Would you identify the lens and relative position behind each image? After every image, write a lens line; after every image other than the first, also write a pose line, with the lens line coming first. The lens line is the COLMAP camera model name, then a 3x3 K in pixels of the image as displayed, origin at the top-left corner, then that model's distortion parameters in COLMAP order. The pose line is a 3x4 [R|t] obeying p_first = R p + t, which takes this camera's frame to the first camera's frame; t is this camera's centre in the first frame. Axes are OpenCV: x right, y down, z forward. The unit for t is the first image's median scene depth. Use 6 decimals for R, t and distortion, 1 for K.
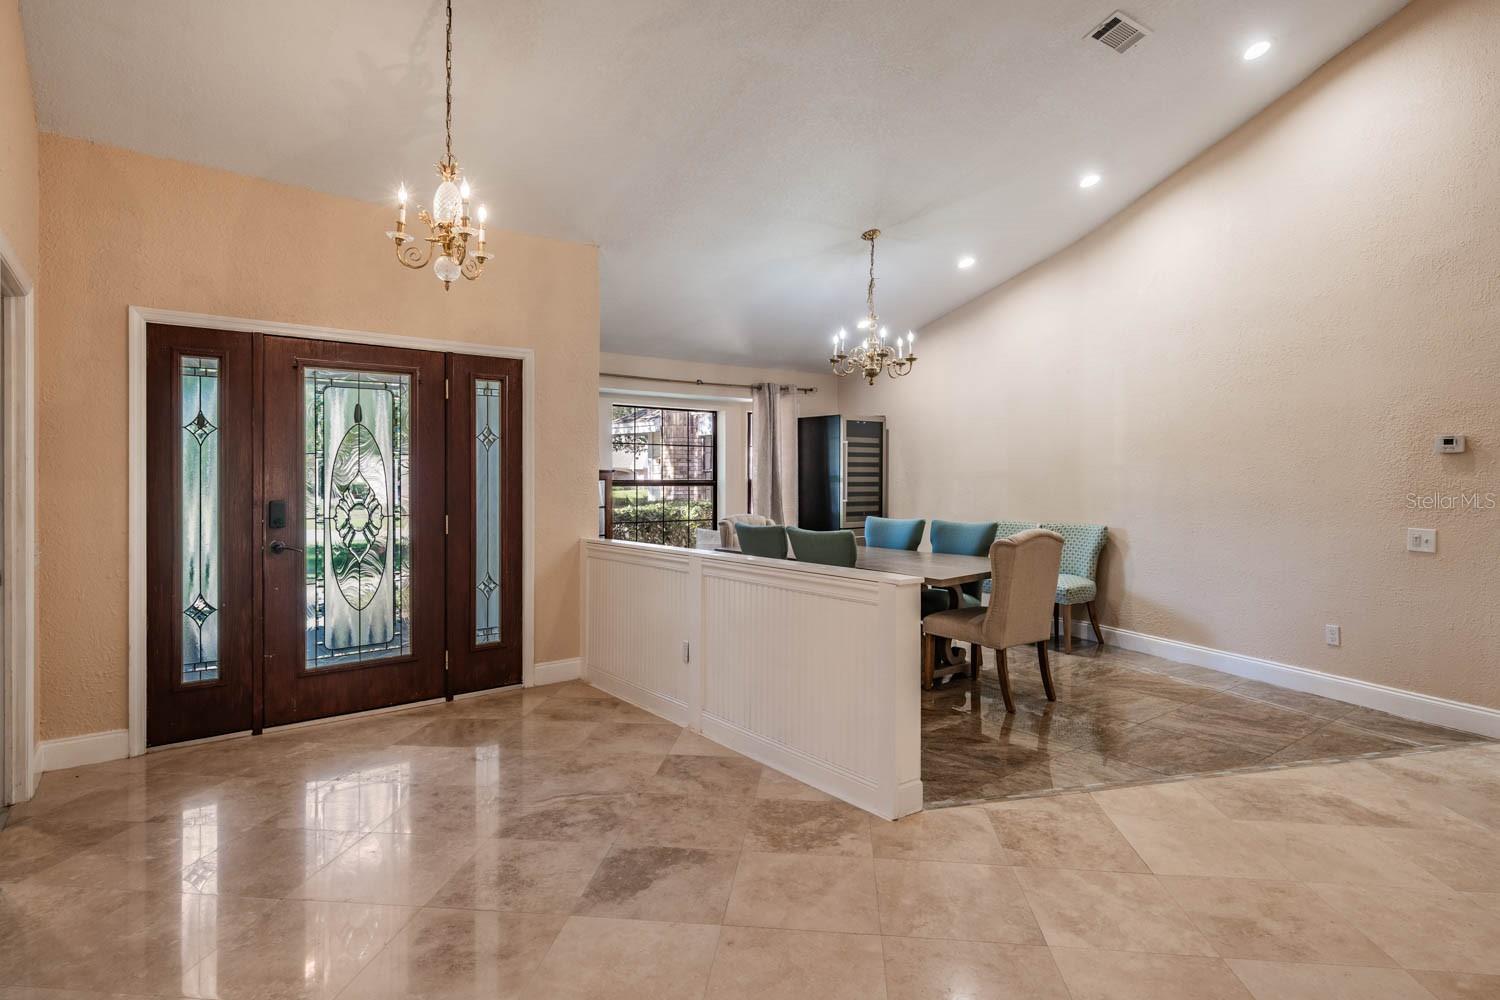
lens RADIAL K [[777.2, 0, 756.9], [0, 777.2, 476.3], [0, 0, 1]] dist [0.000076, -0.000122]
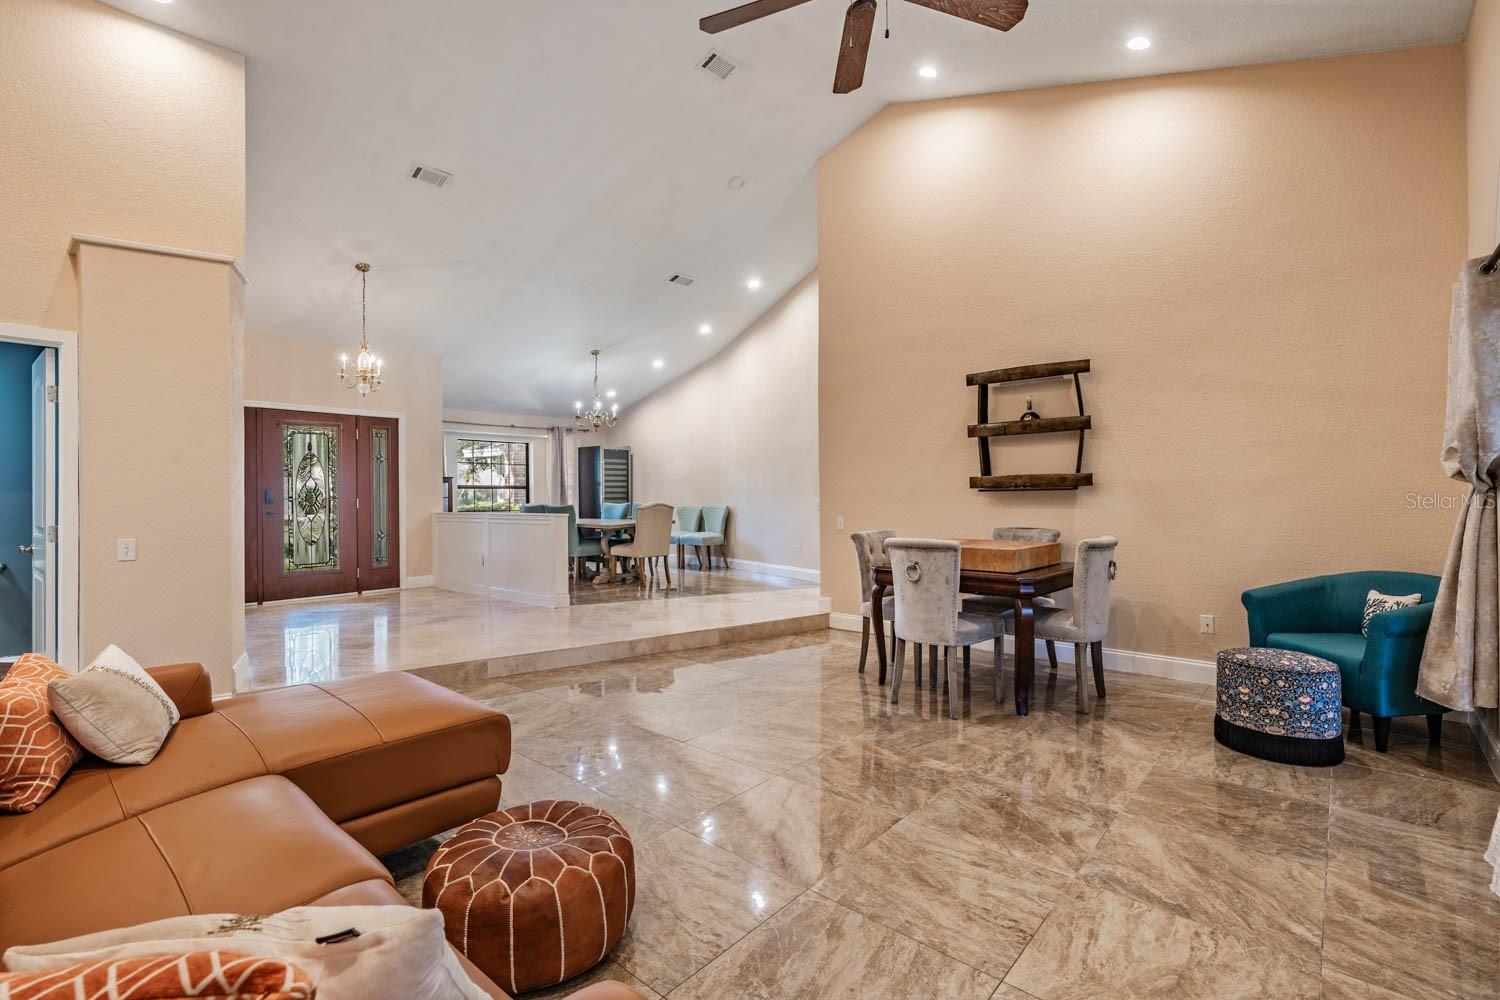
lens RADIAL K [[673.7, 0, 743.5], [0, 673.7, 495.5], [0, 0, 1]] dist [0.000134, -0.000147]
pose [[0.984092, -0.008136, 0.177471, 0.224622], [0.007594, 0.999964, 0.003730, 0.037889], [-0.177495, -0.002323, 0.984119, -0.737724]]
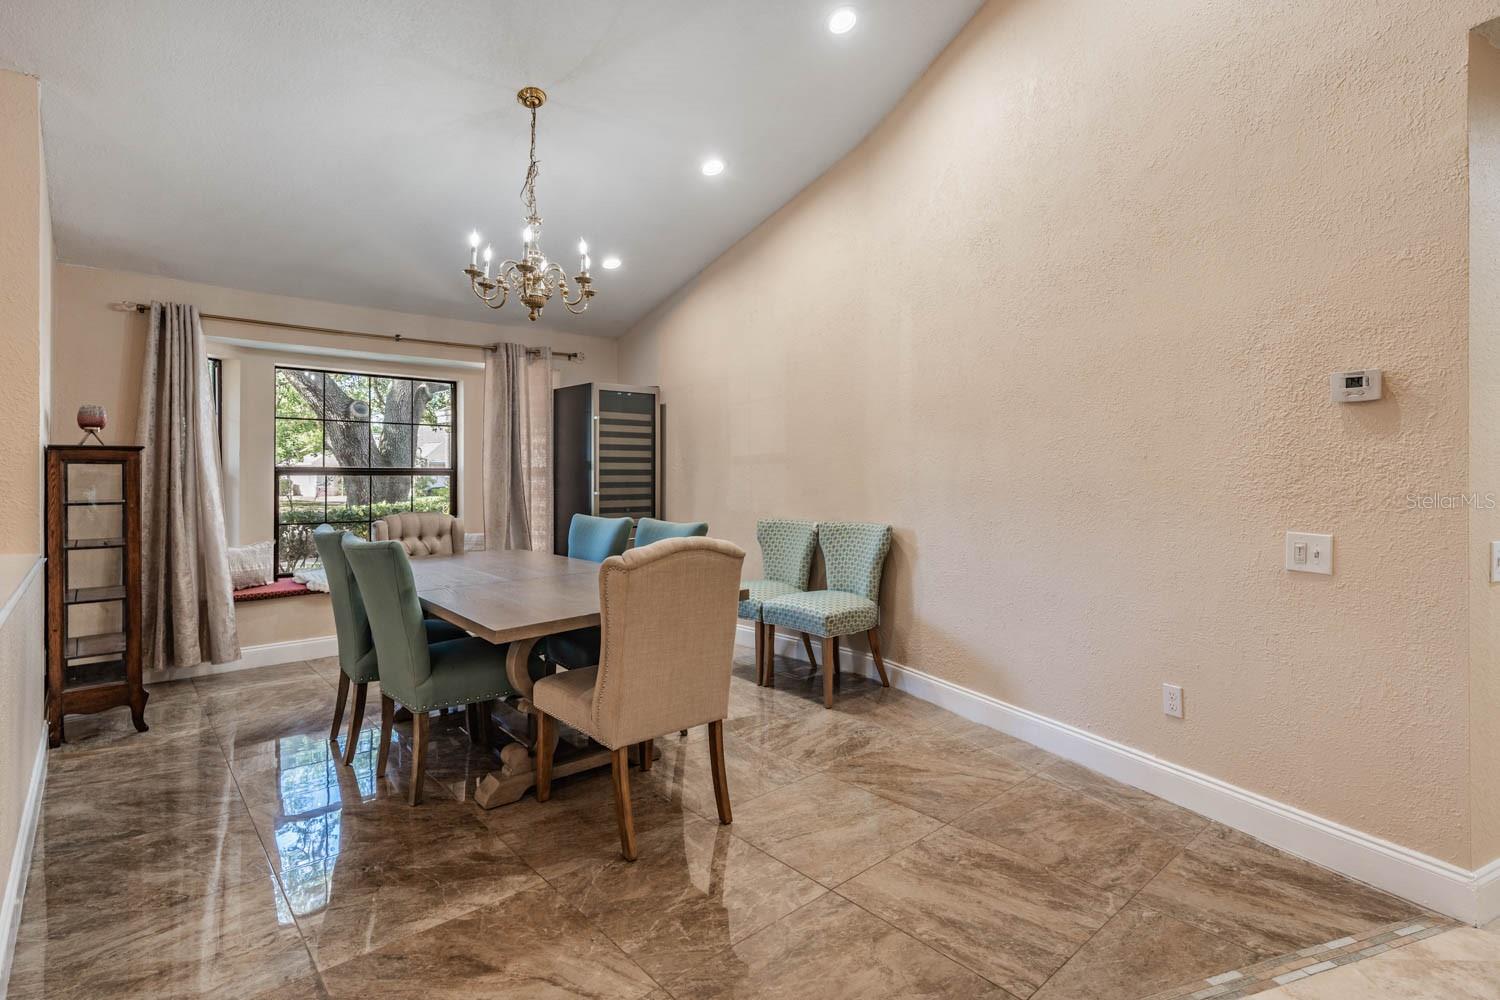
lens RADIAL K [[723.5, 0, 756.6], [0, 723.5, 474.8], [0, 0, 1]] dist [0.000188, 0.000551]
pose [[0.997030, -0.001590, 0.076998, 0.317169], [0.001482, 0.999998, 0.001468, 0.017452], [-0.077000, -0.001350, 0.997030, 0.388694]]
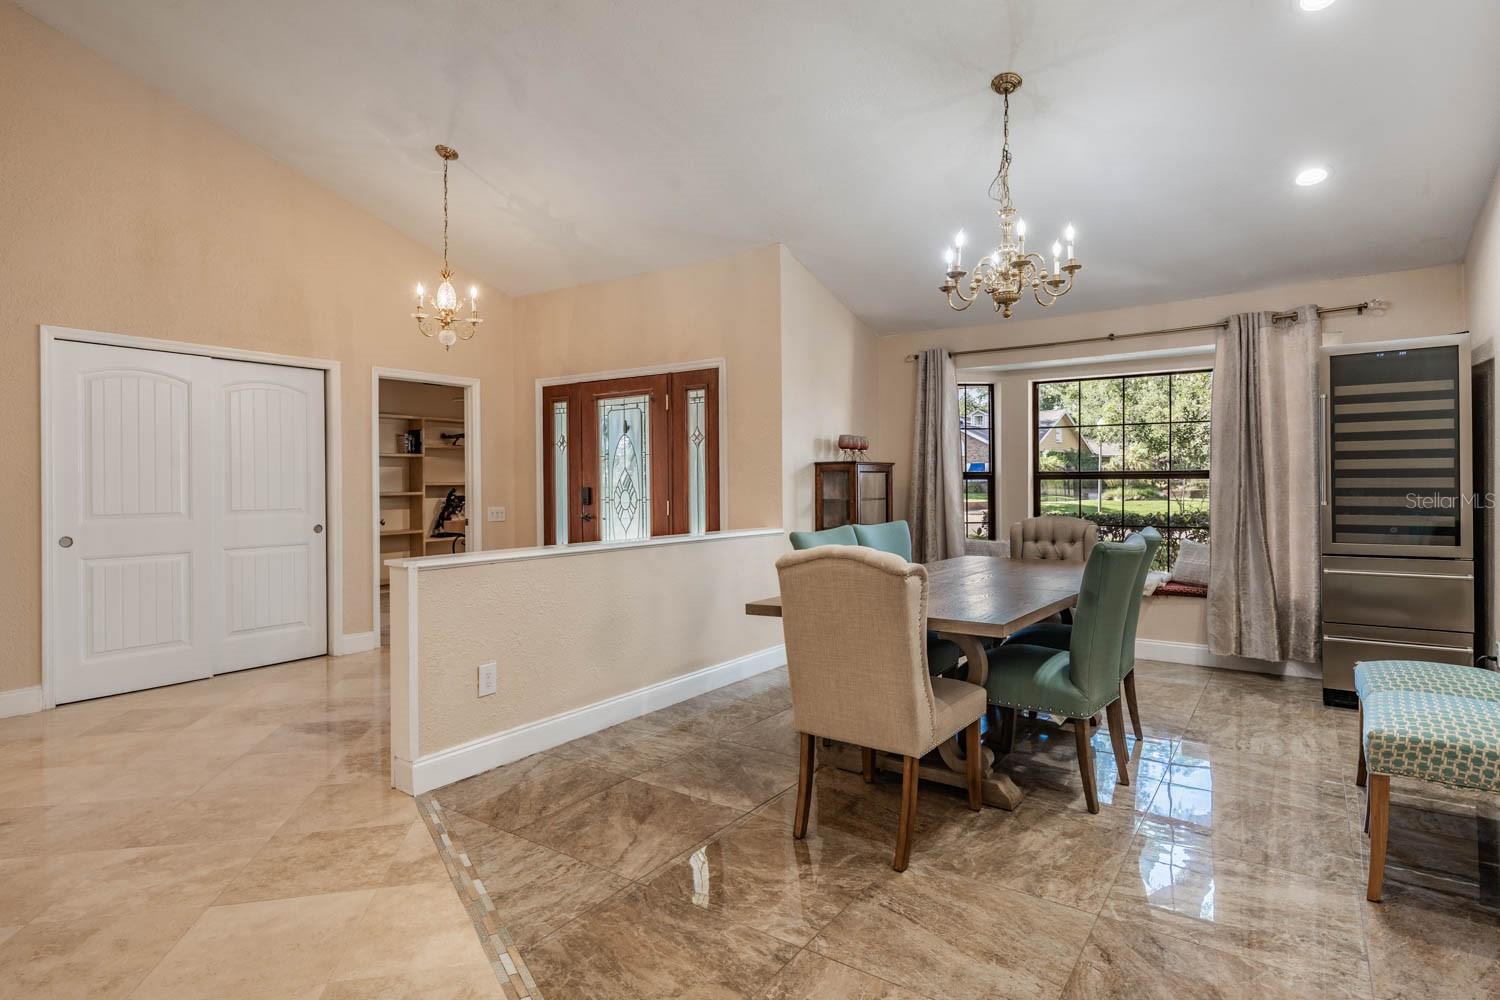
lens RADIAL K [[777.2, 0, 748.7], [0, 777.2, 490.8], [0, 0, 1]] dist [0.000076, -0.000122]
pose [[0.300104, 0.008512, -0.953869, 0.753849], [0.009437, 0.999885, 0.011892, 0.017485], [0.953860, -0.012570, 0.299989, 0.652625]]
